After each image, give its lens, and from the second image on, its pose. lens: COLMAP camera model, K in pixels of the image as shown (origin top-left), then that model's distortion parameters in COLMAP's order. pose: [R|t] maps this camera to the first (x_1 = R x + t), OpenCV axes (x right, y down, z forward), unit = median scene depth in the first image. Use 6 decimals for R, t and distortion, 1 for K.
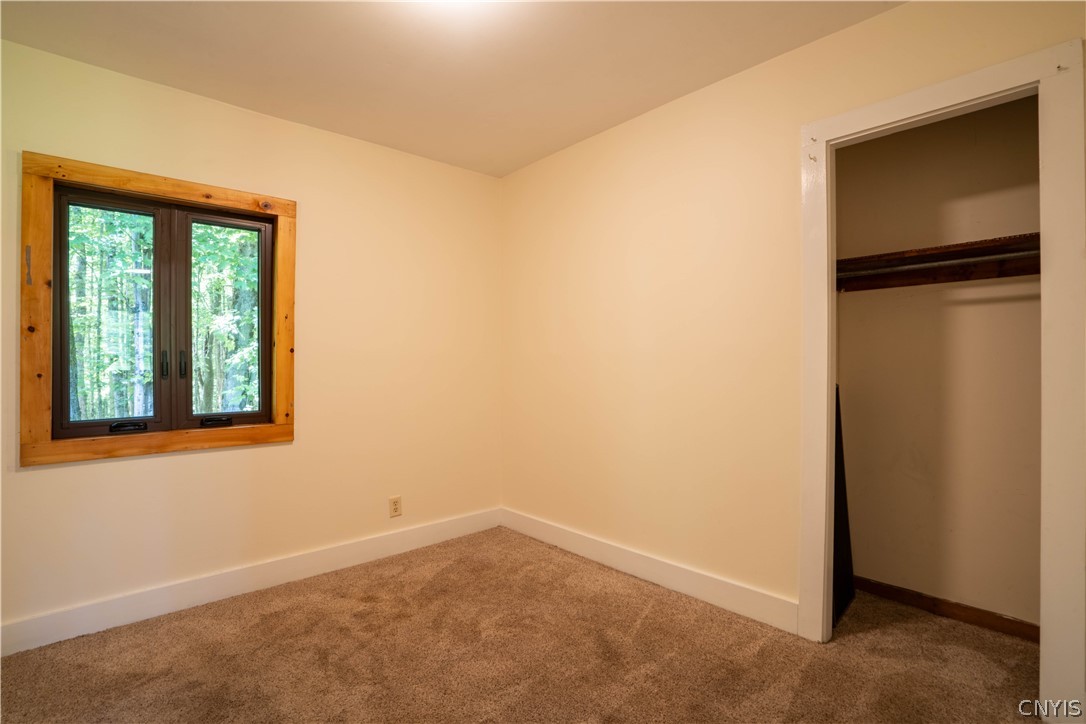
lens RADIAL K [[504.2, 0, 538.9], [0, 504.2, 363.1], [0, 0, 1]] dist [-0.060805, 0.023589]
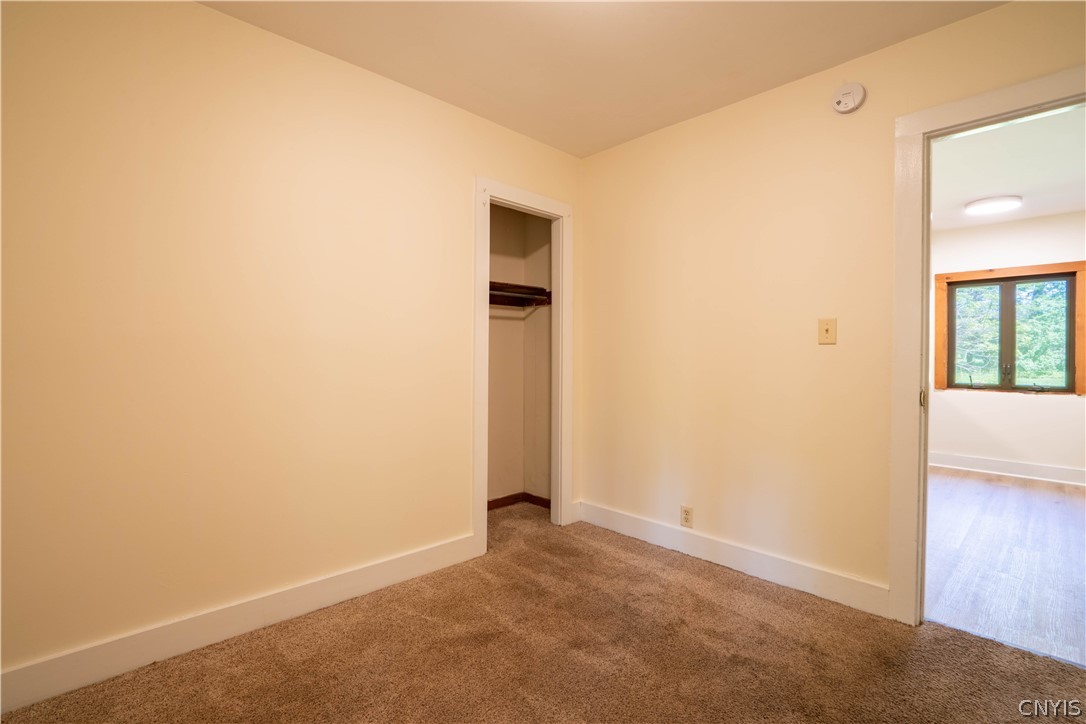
lens RADIAL K [[504.2, 0, 538.9], [0, 504.2, 363.1], [0, 0, 1]] dist [-0.060805, 0.023589]
pose [[-0.023328, -0.013753, 0.999633, -0.857642], [-0.003237, 0.999901, 0.013681, 0.007427], [-0.999723, -0.002917, -0.023370, 0.891802]]
